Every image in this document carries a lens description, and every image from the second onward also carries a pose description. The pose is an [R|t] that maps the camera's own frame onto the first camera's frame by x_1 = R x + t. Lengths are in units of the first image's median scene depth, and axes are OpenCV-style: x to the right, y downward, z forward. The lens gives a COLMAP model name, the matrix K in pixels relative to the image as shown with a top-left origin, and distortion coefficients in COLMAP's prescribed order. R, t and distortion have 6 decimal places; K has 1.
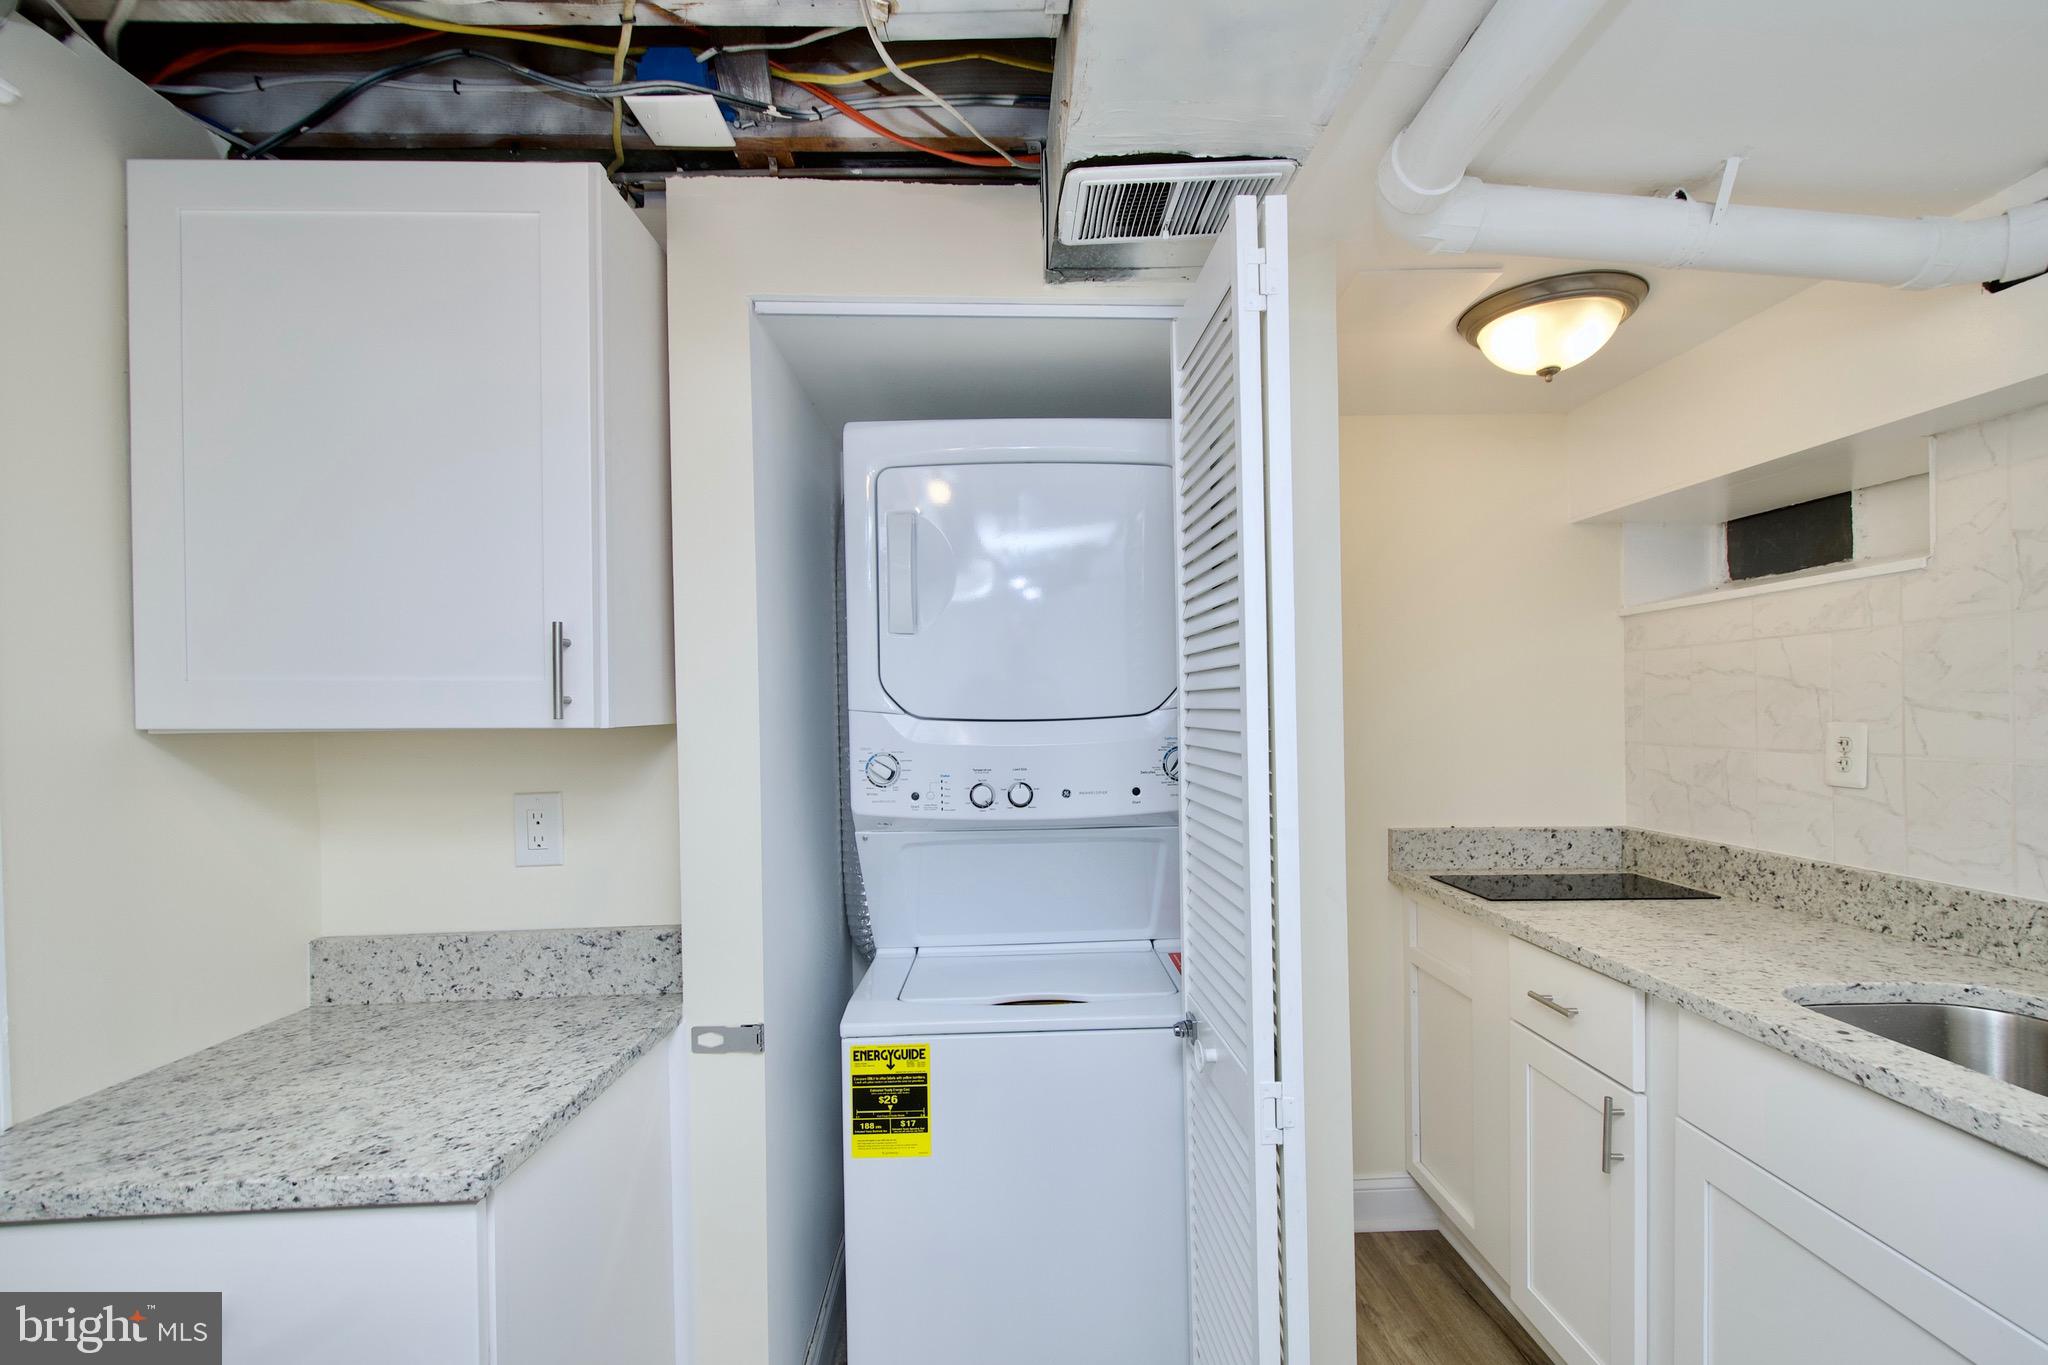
lens RADIAL K [[920.6, 0, 1028.3], [0, 920.6, 709.0], [0, 0, 1]] dist [0.009194, -0.004622]
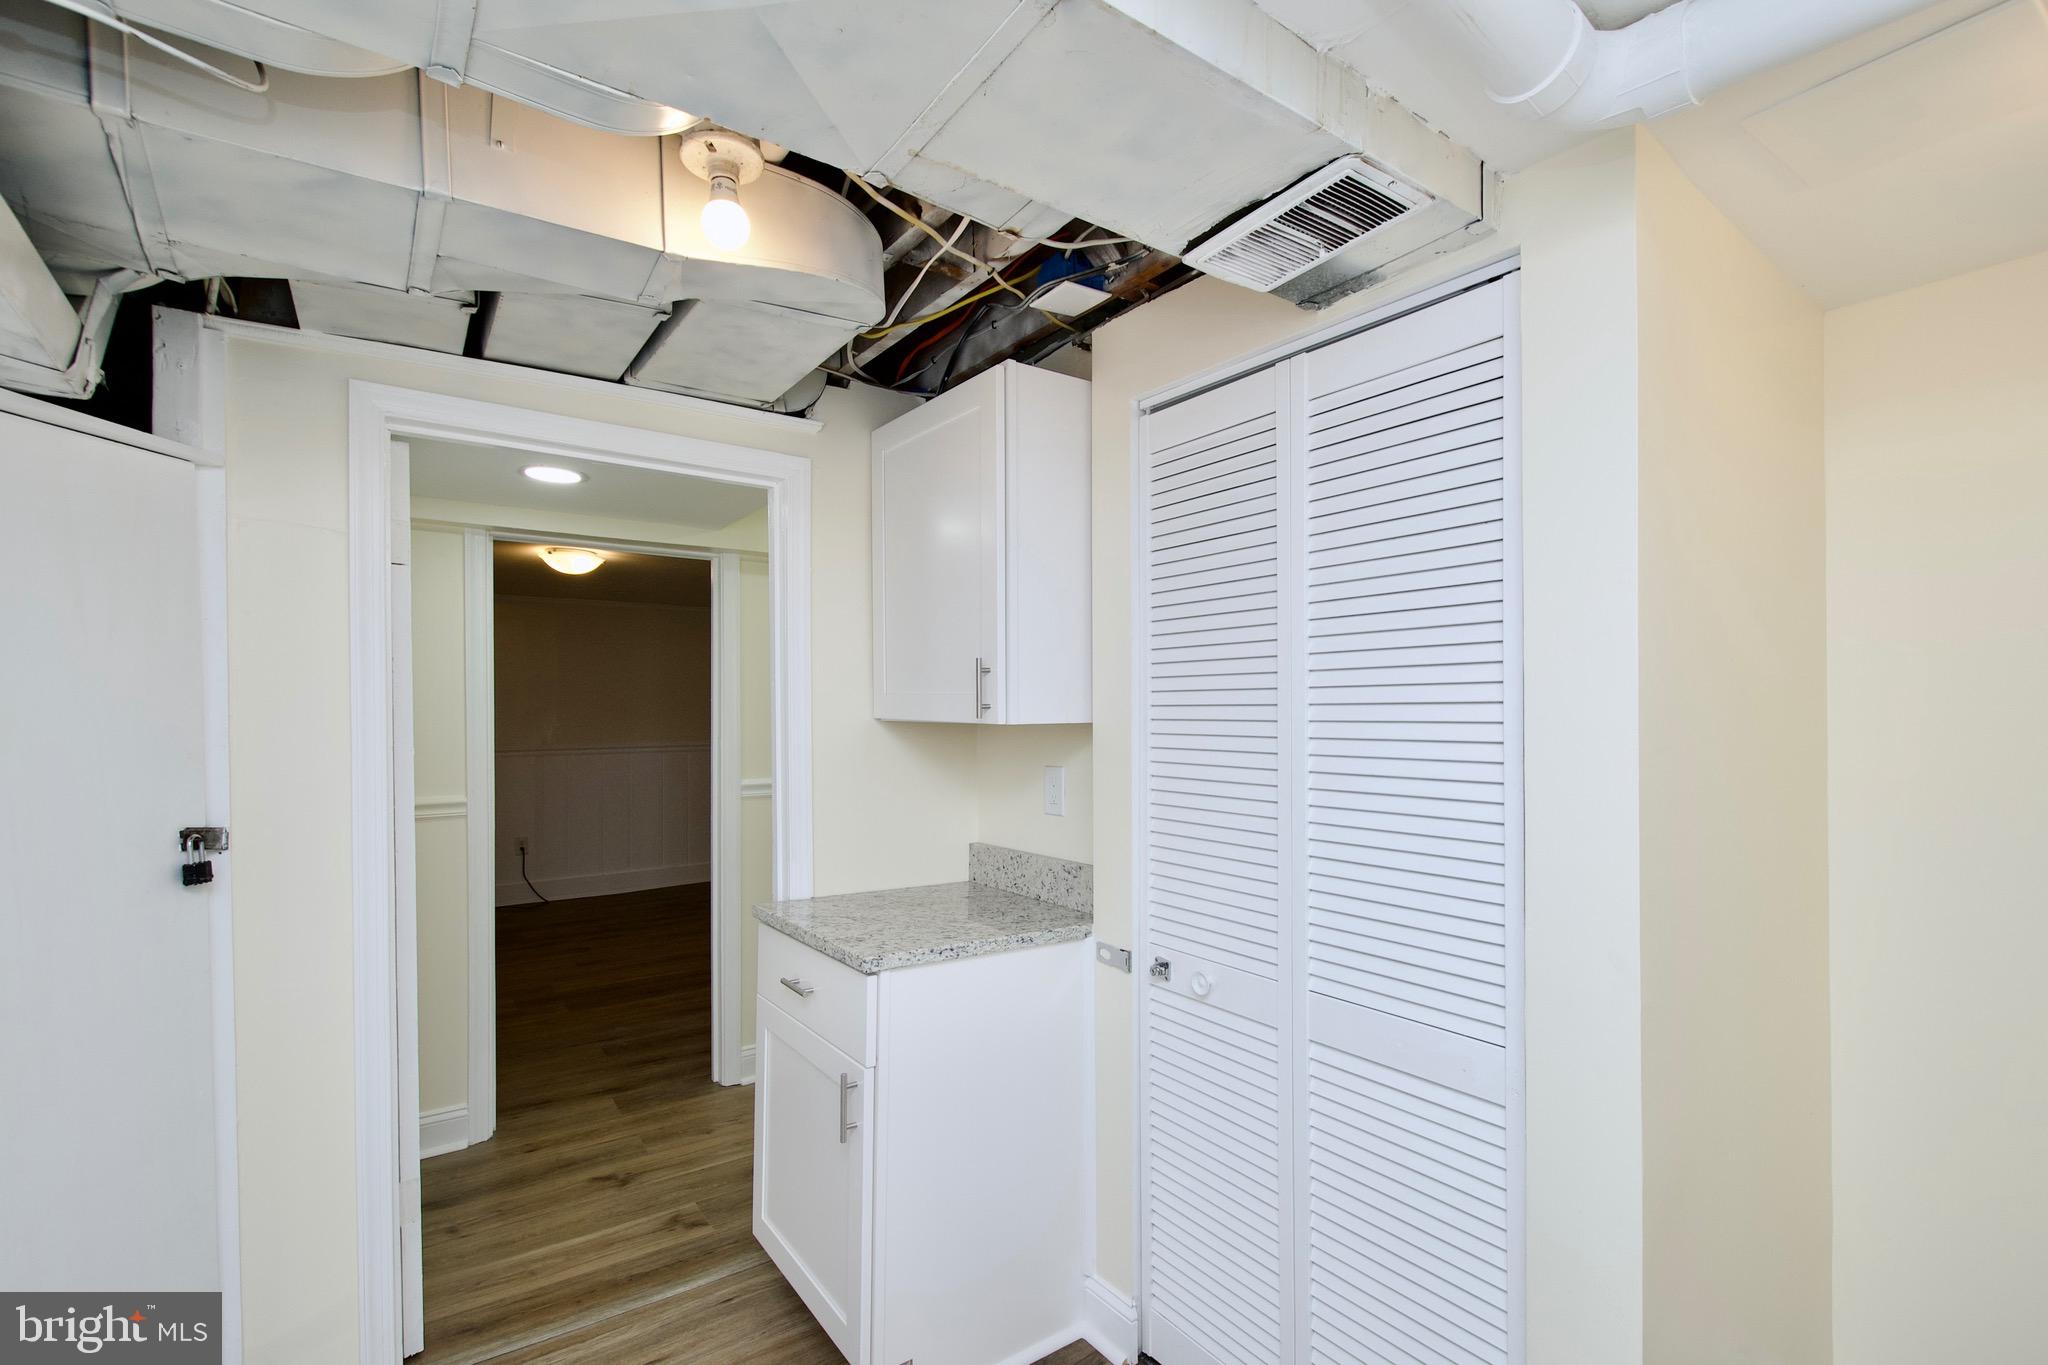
lens RADIAL K [[920.6, 0, 1045.4], [0, 920.6, 713.1], [0, 0, 1]] dist [0.009194, -0.004622]
pose [[0.565761, 0.019838, -0.824331, 0.667372], [-0.011098, 0.999803, 0.016444, -0.019225], [0.824495, -0.000155, 0.565870, 0.138929]]
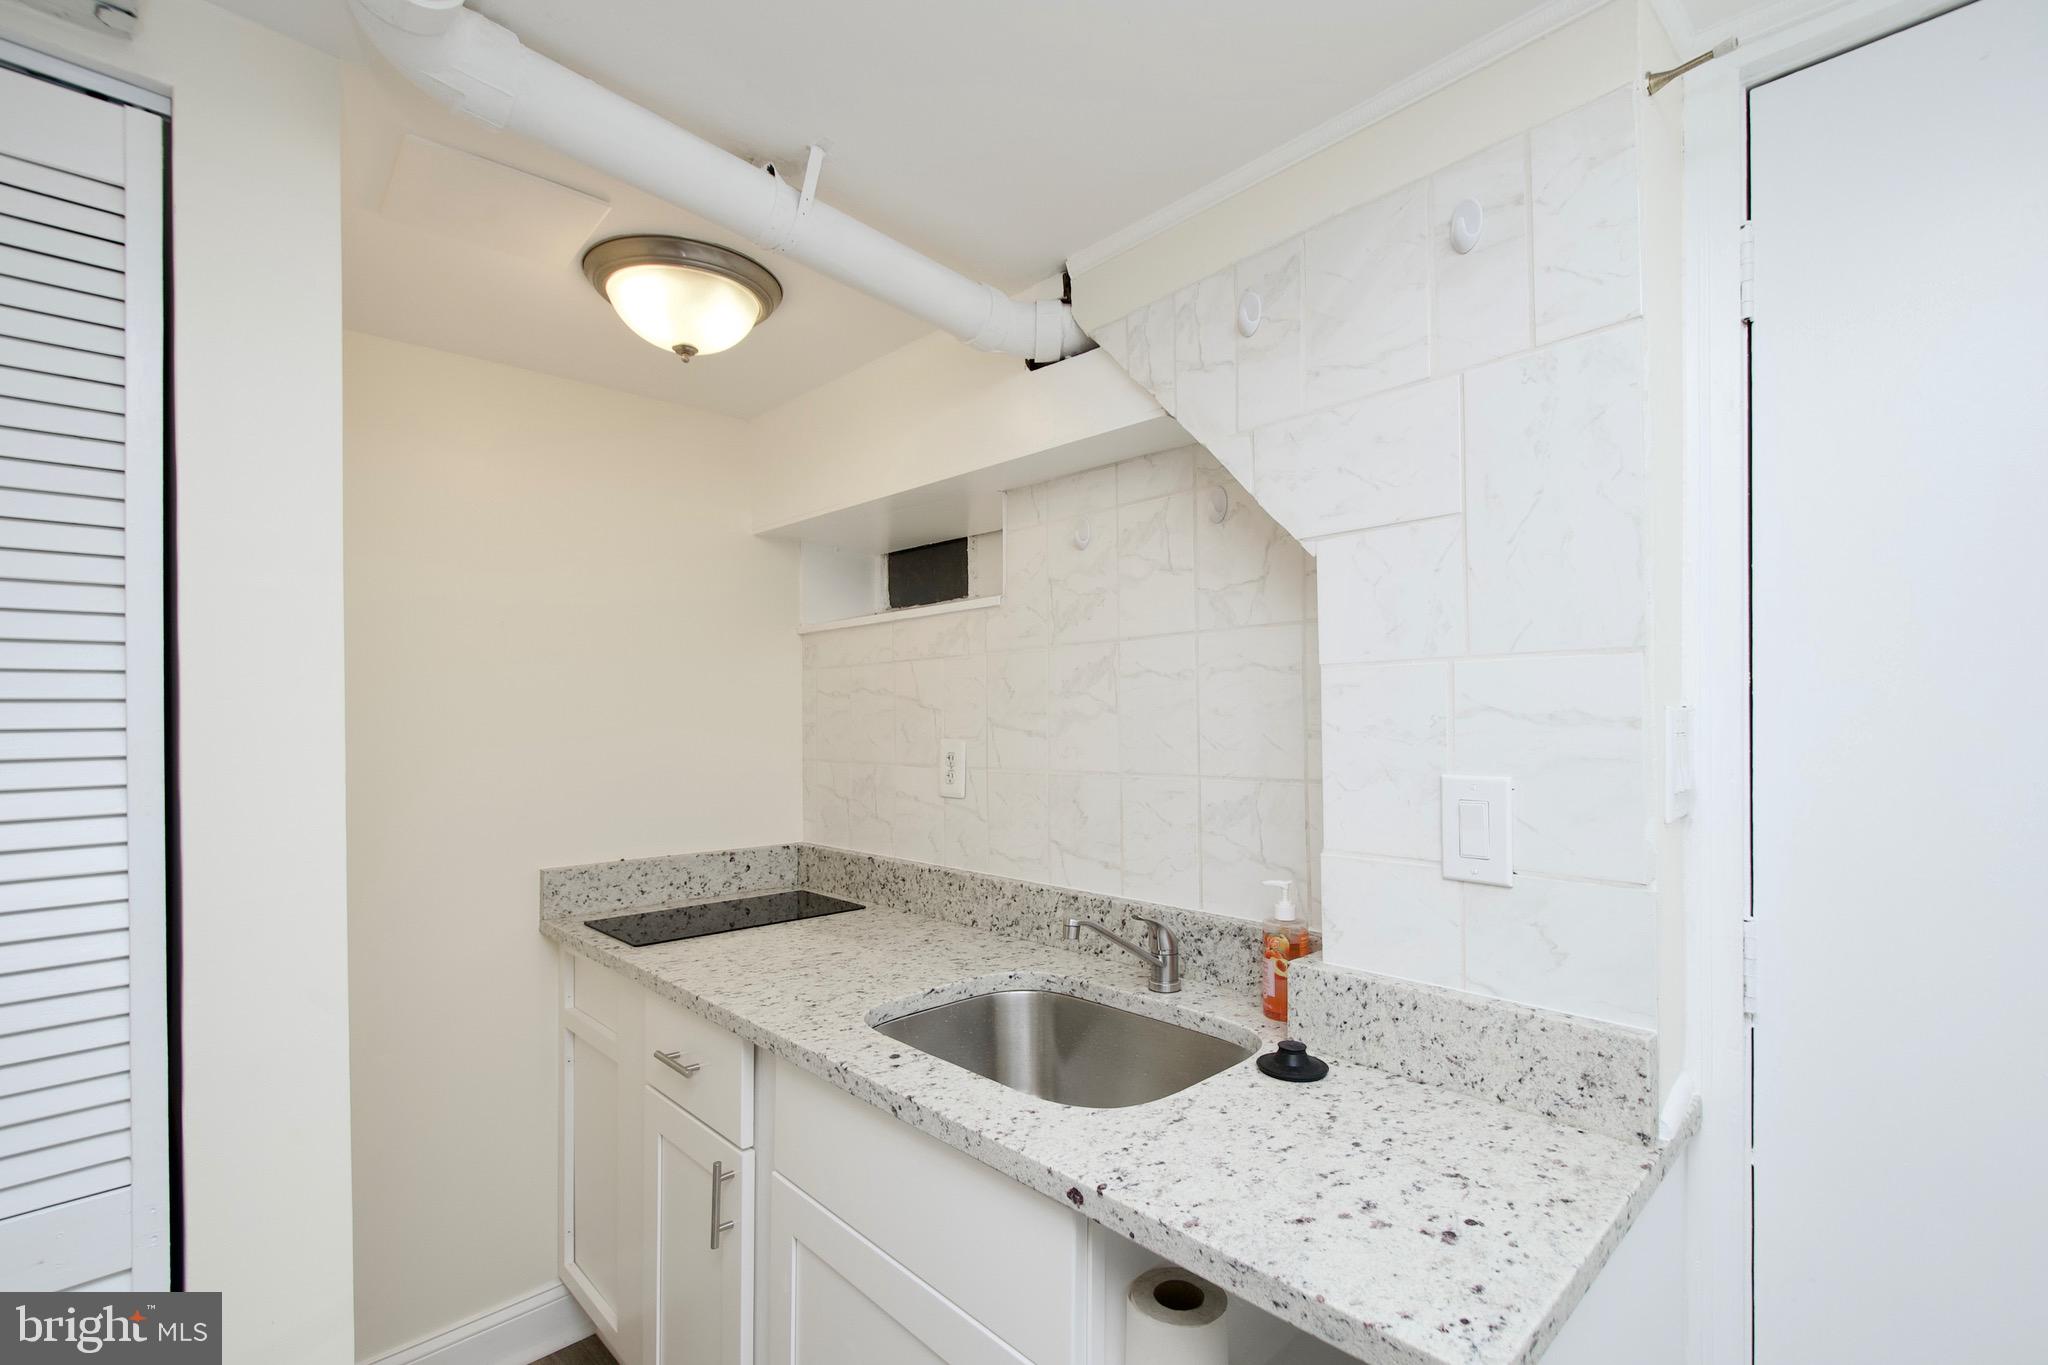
lens RADIAL K [[920.6, 0, 1045.8], [0, 920.6, 706.5], [0, 0, 1]] dist [0.009194, -0.004622]
pose [[0.735470, 0.015941, 0.677370, 0.249658], [-0.003523, 0.999800, -0.019704, -0.003826], [-0.677548, 0.012105, 0.735379, 0.123892]]
